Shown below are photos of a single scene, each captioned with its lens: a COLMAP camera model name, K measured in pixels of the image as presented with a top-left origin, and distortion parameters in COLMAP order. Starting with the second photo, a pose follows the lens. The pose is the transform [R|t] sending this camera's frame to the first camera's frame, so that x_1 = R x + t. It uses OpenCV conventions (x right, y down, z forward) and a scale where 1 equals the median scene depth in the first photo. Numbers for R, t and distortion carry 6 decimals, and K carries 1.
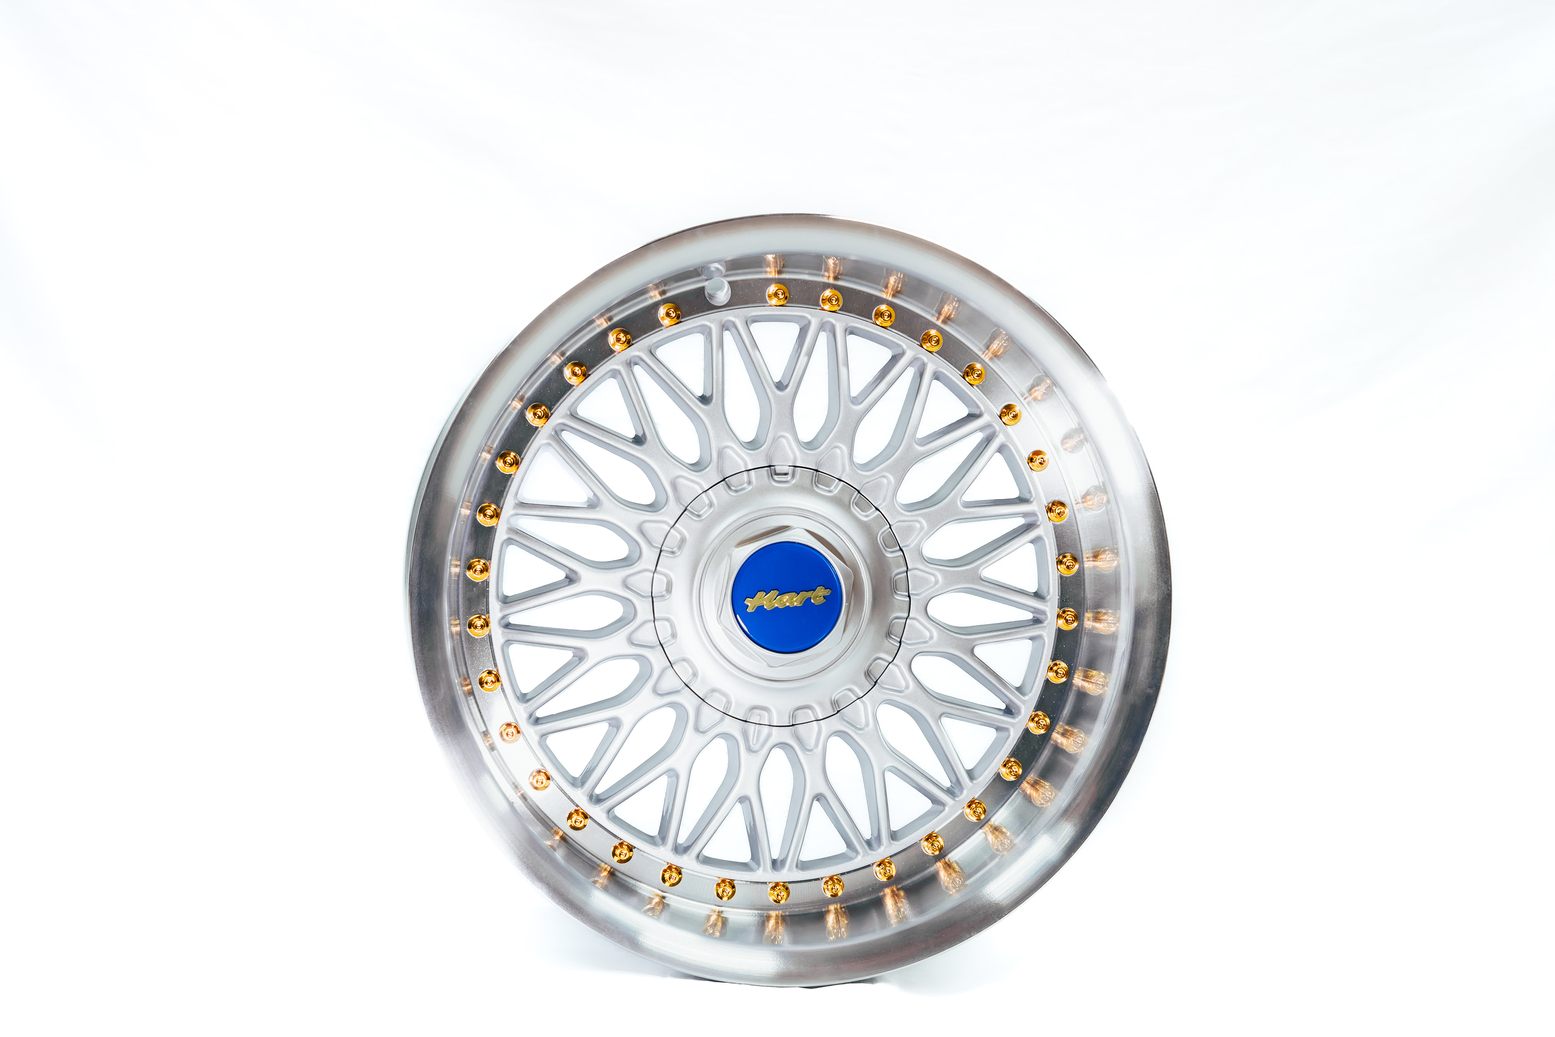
lens RADIAL K [[2335.7, 0, 777.5], [0, 2335.7, 518.5], [0, 0, 1]] dist [-0.074836, -0.078623]
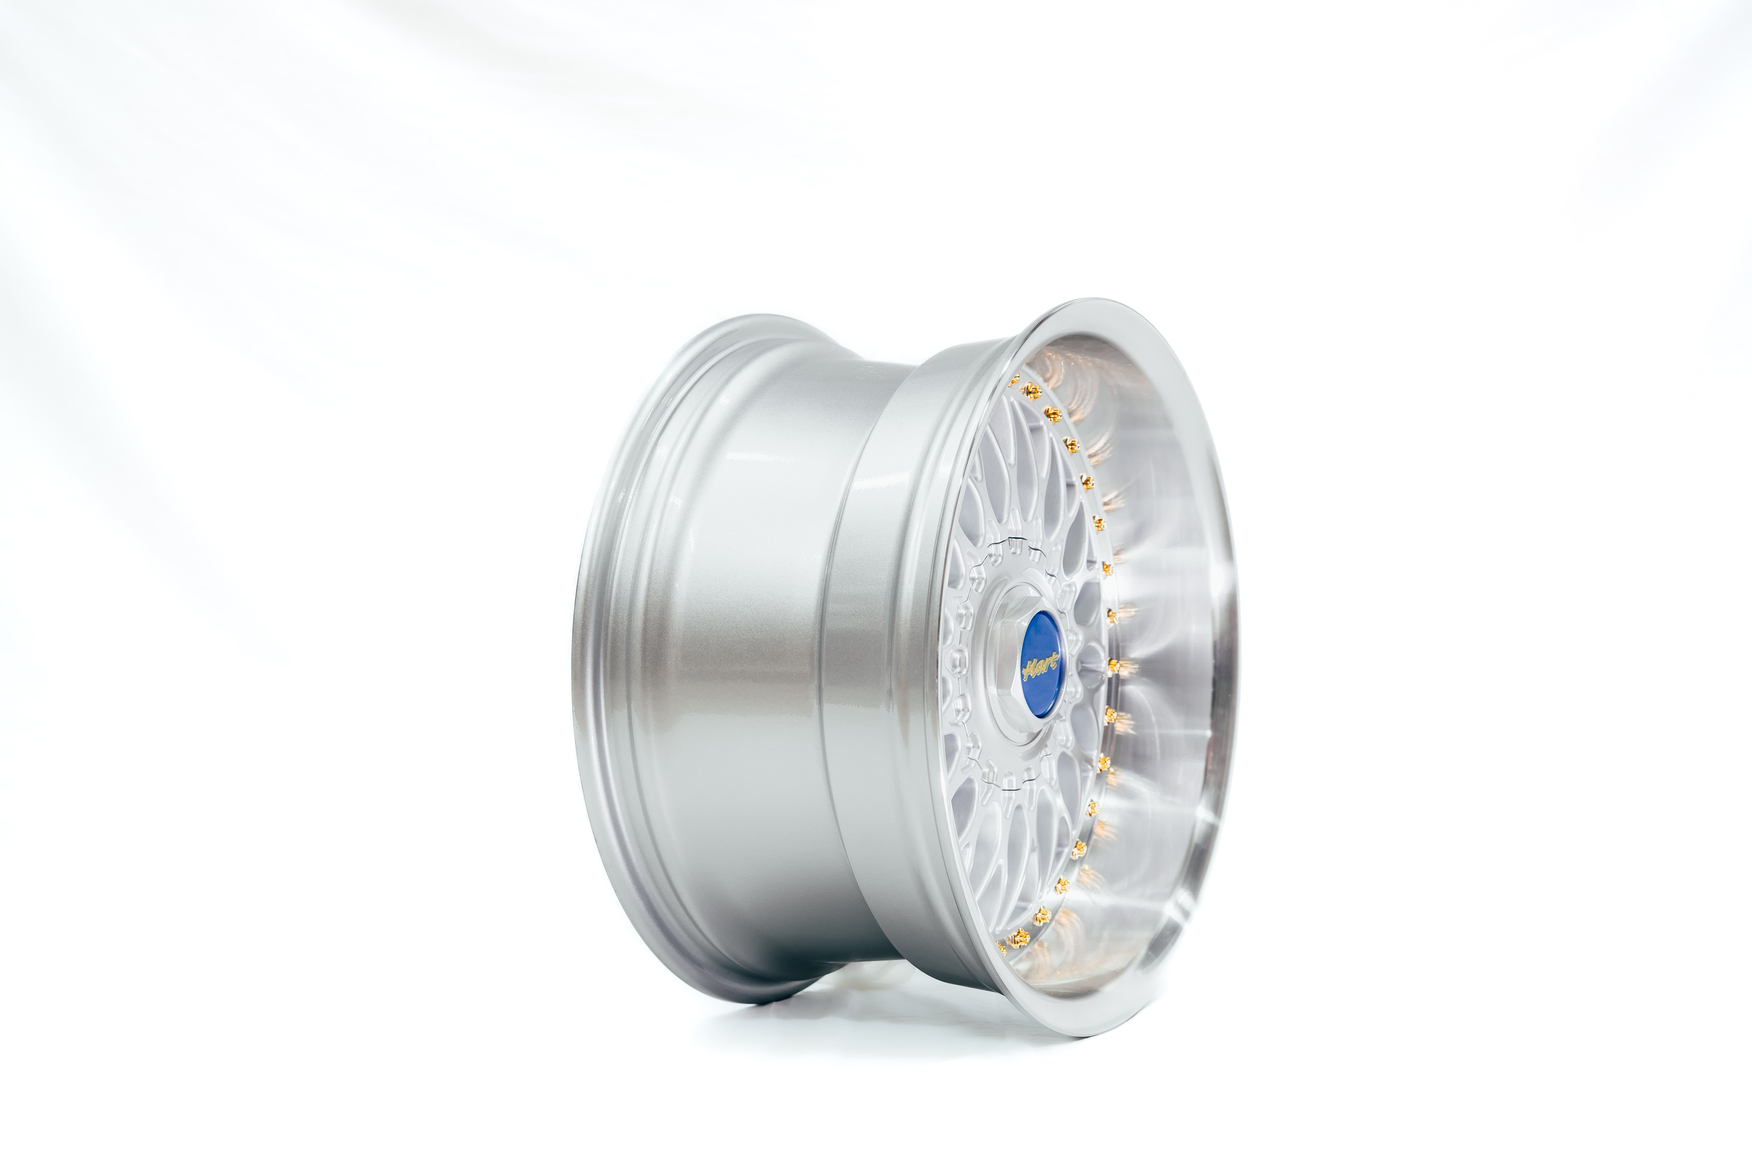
lens RADIAL K [[2631.5, 0, 876.0], [0, 2631.5, 584.0], [0, 0, 1]] dist [-0.074836, -0.078623]
pose [[0.620152, -0.044197, 0.783235, -0.942389], [0.021178, 0.998991, 0.039603, -0.049511], [-0.784195, -0.007972, 0.620463, 0.324805]]
